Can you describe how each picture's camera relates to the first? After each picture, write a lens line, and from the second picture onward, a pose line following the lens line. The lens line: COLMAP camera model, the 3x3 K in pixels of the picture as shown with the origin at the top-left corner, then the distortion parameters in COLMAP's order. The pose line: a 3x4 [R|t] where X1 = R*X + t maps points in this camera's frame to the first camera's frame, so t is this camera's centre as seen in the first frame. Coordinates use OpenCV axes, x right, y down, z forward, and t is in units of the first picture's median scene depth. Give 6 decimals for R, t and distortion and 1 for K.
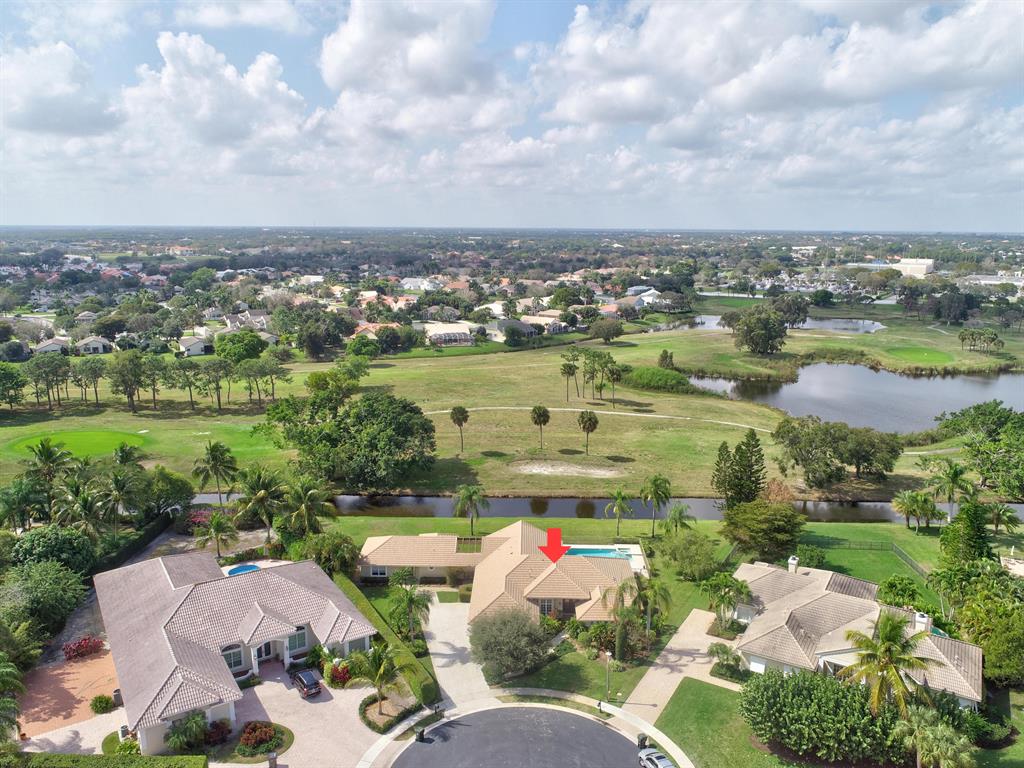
lens RADIAL K [[769.8, 0, 508.8], [0, 769.8, 381.8], [0, 0, 1]] dist [0.000509, -0.003099]
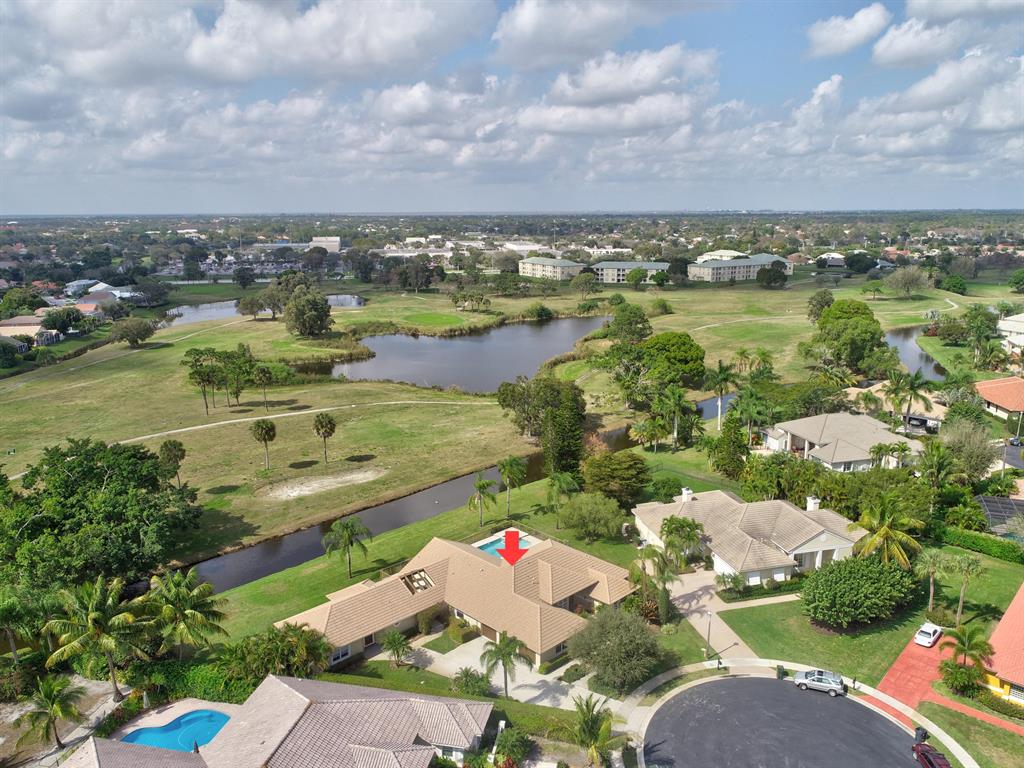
lens RADIAL K [[778.0, 0, 508.0], [0, 778.0, 386.3], [0, 0, 1]] dist [0.007643, 0.001344]
pose [[0.703996, -0.169702, 0.689631, -0.623782], [0.153285, 0.984453, 0.085773, -0.063230], [-0.693464, 0.045326, 0.719064, 0.369135]]
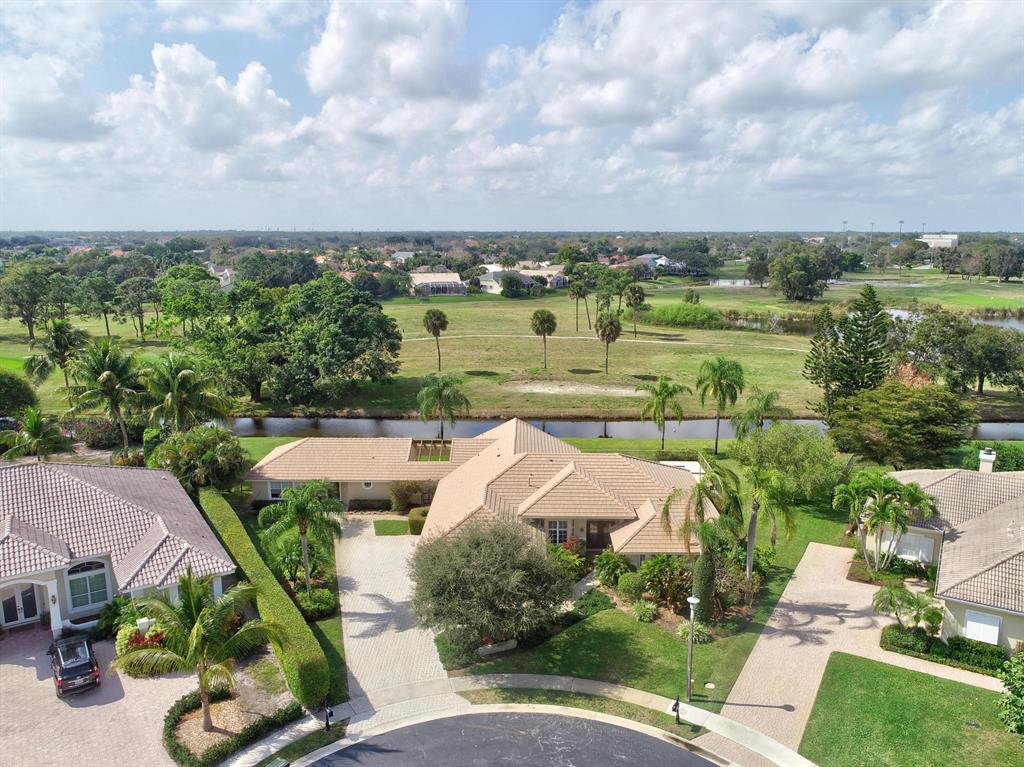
lens RADIAL K [[769.8, 0, 508.8], [0, 769.8, 381.3], [0, 0, 1]] dist [0.000509, -0.003099]
pose [[0.999985, -0.005124, -0.002064, 0.014897], [0.005109, 0.999962, -0.007075, 0.190089], [0.002100, 0.007065, 0.999973, 0.449845]]
